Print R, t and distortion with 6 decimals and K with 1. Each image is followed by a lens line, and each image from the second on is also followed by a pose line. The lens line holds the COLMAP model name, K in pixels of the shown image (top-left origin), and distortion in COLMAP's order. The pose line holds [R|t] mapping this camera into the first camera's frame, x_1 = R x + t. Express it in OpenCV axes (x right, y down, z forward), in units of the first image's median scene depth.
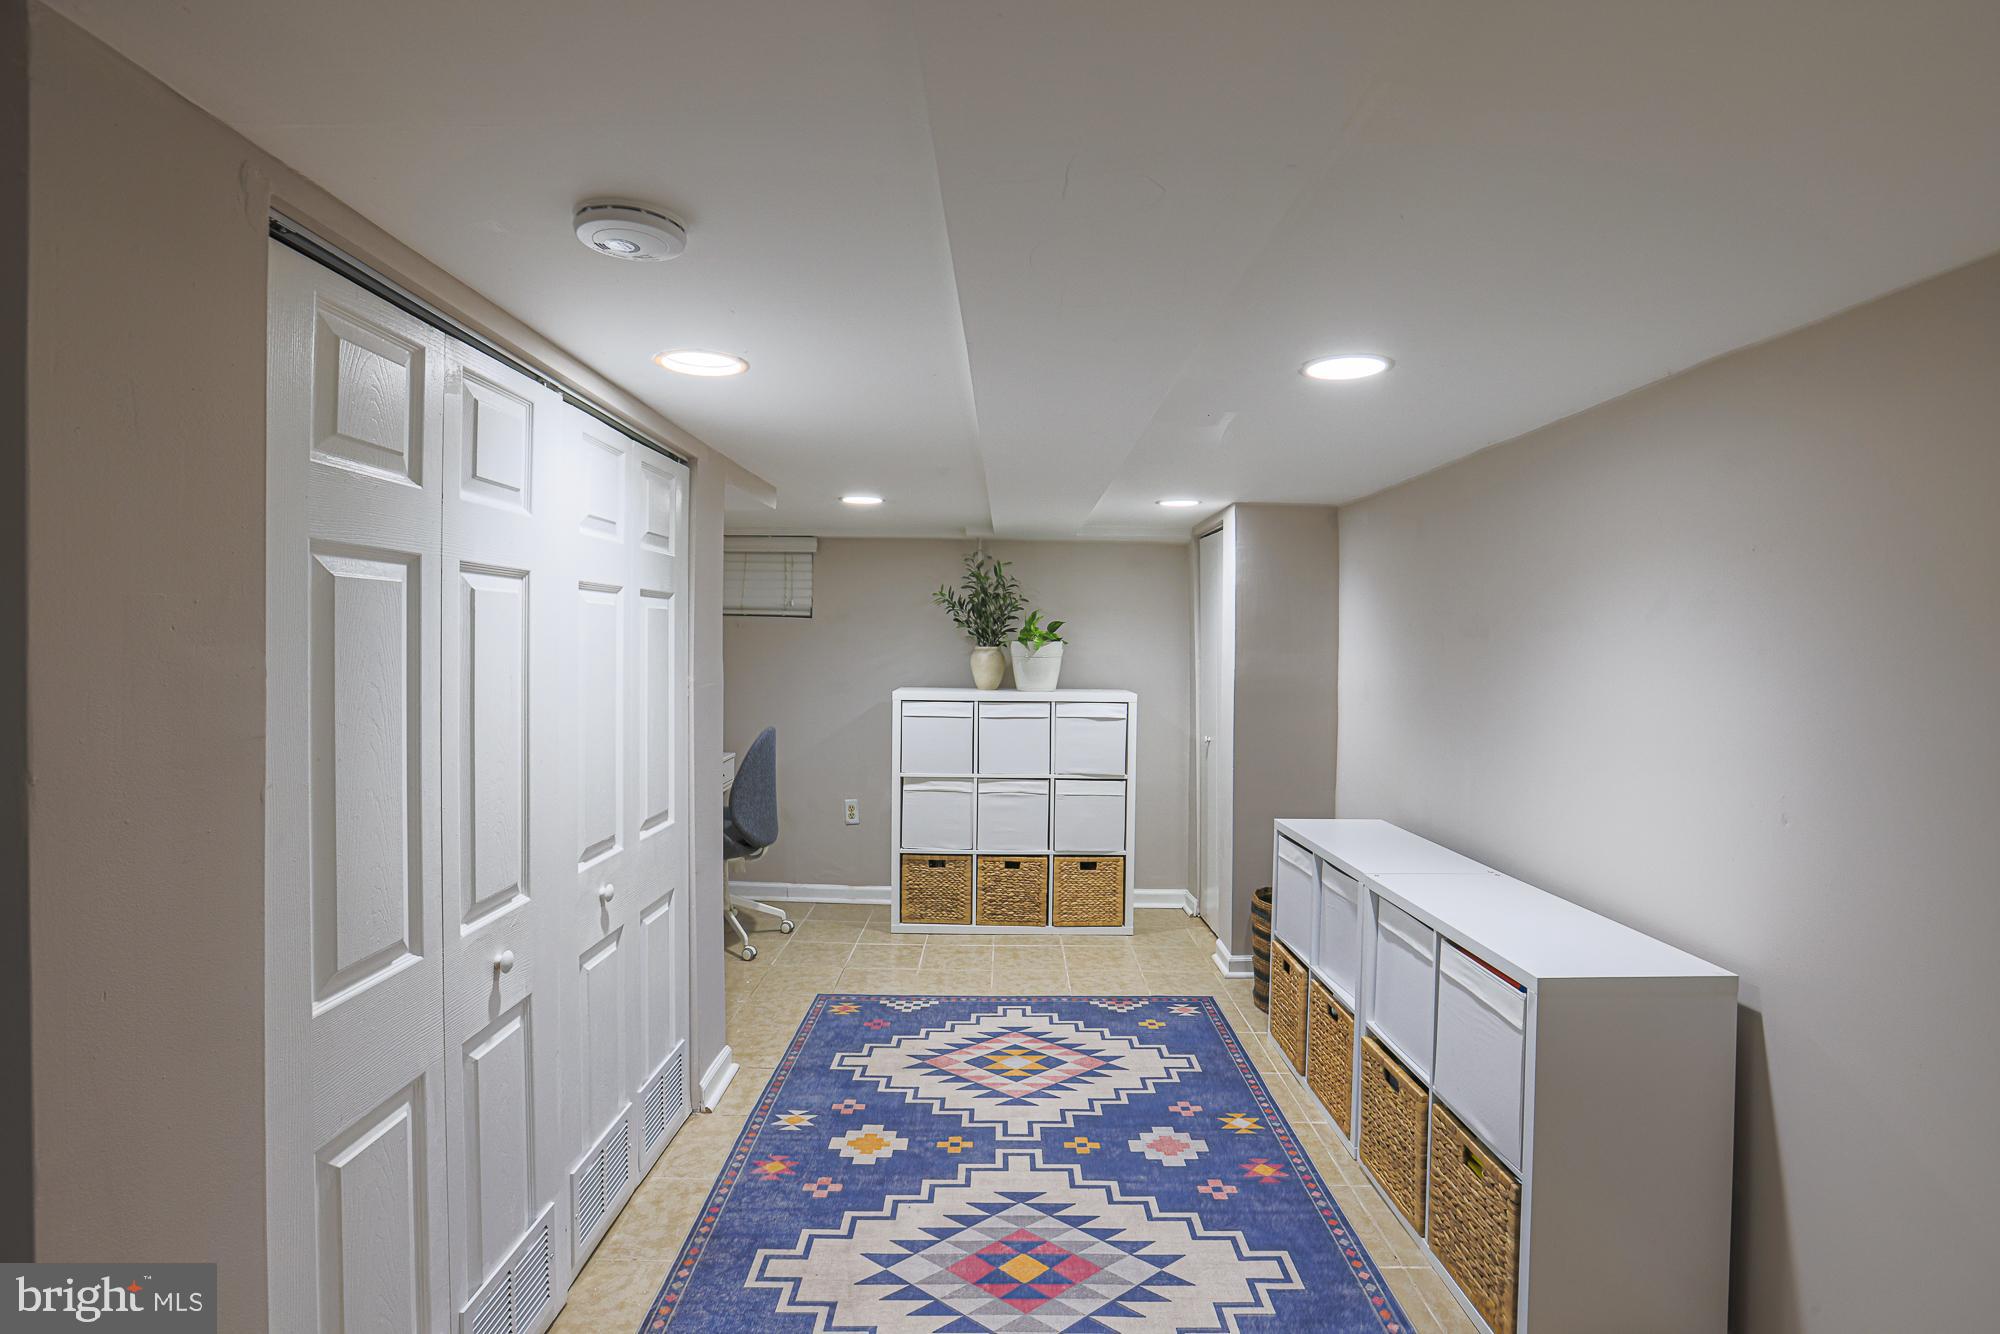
lens RADIAL K [[919.7, 0, 989.2], [0, 919.7, 655.6], [0, 0, 1]] dist [-0.053622, 0.020775]
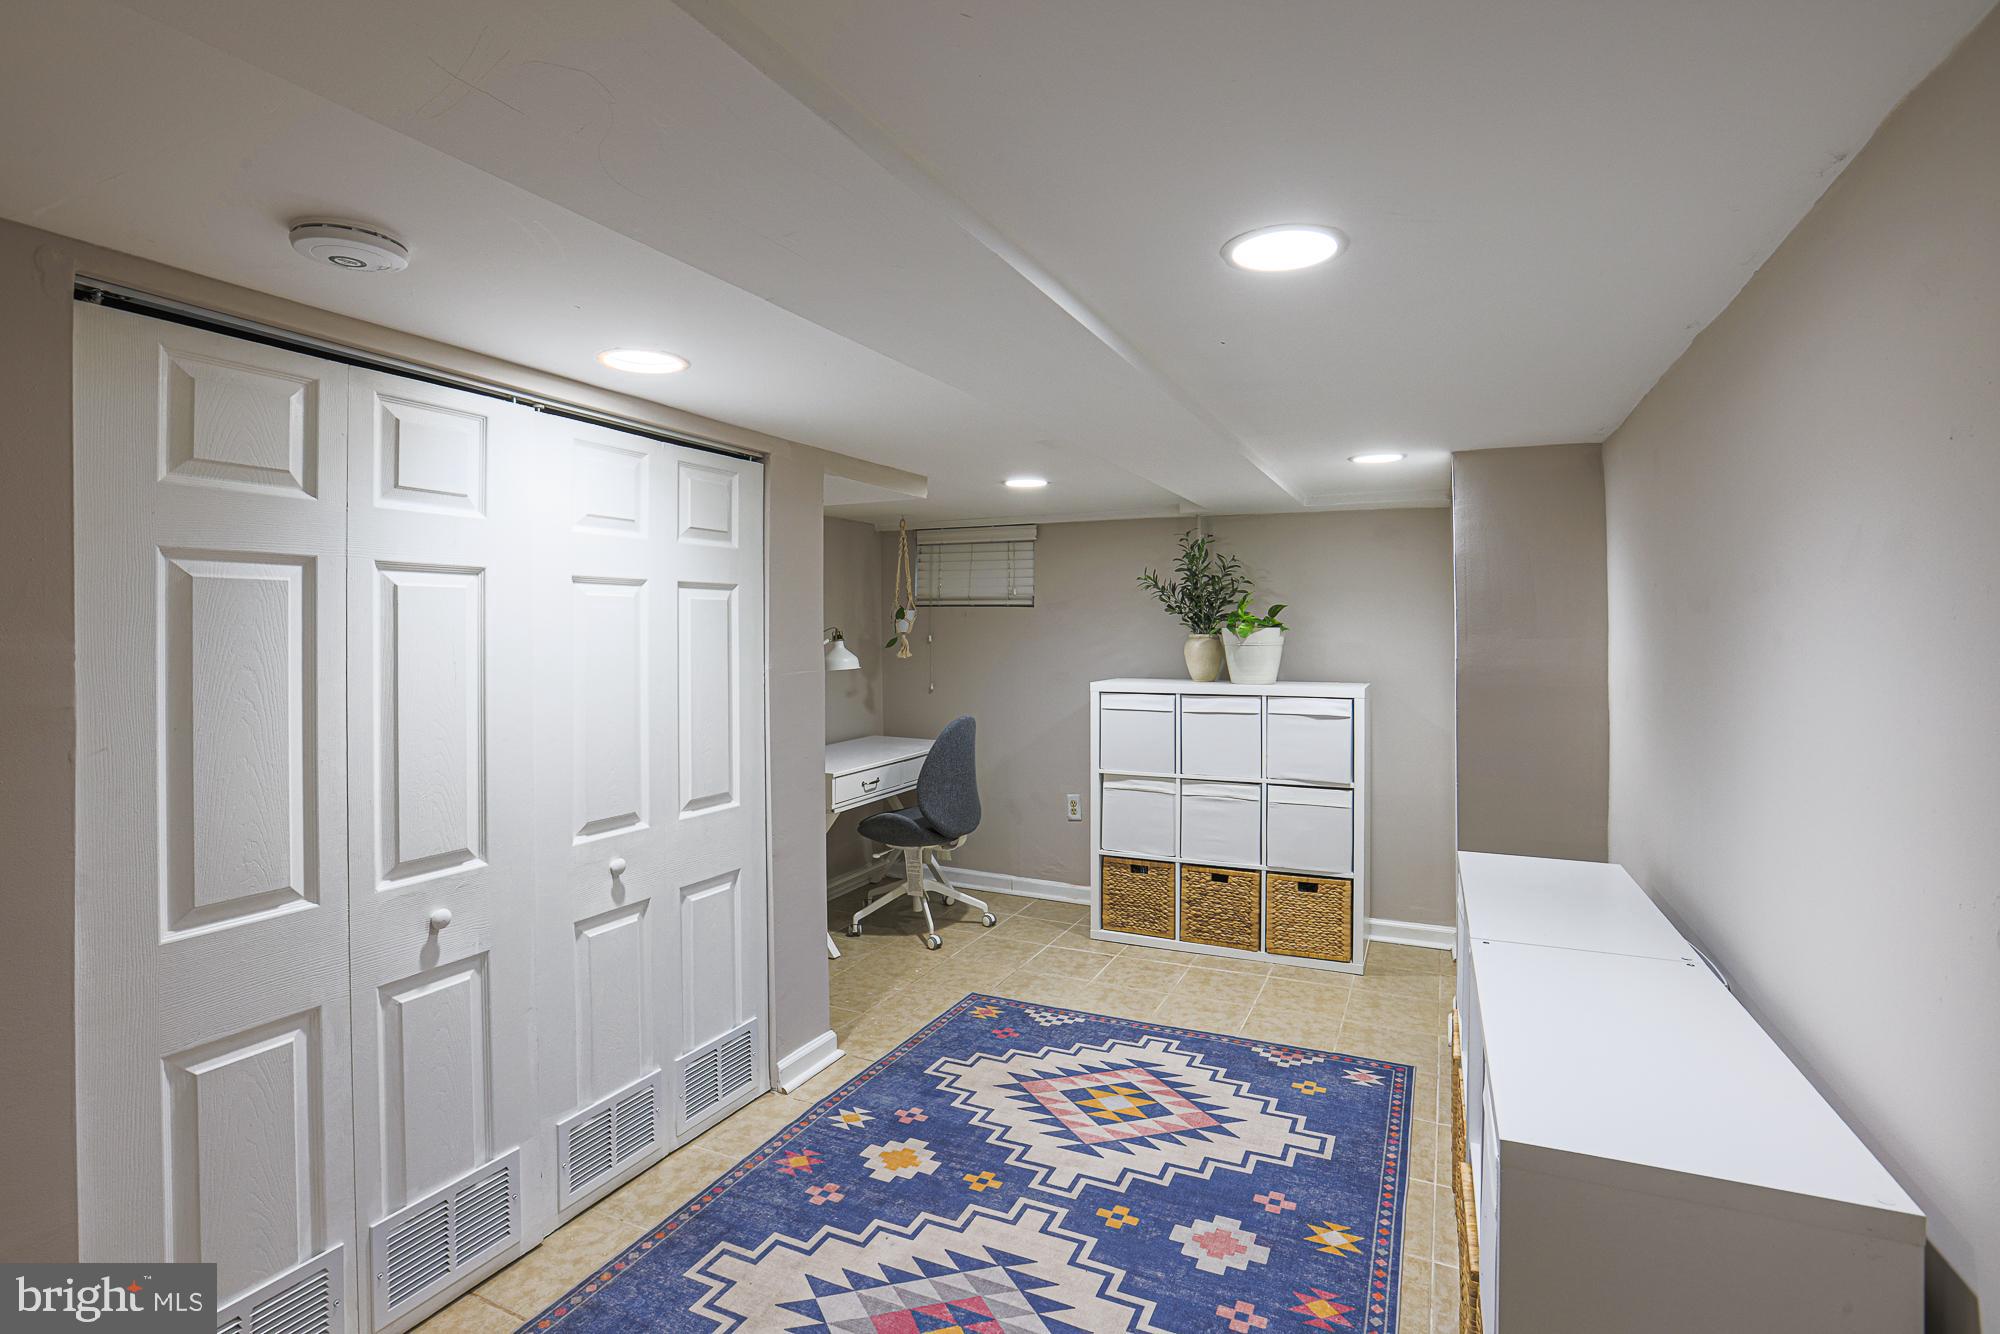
lens RADIAL K [[919.8, 0, 1000.6], [0, 919.8, 627.4], [0, 0, 1]] dist [-0.055403, 0.020738]
pose [[0.909927, -0.013495, -0.414549, 0.257489], [0.004773, 0.999745, -0.022068, 0.003639], [0.414741, 0.018102, 0.909759, 0.124957]]
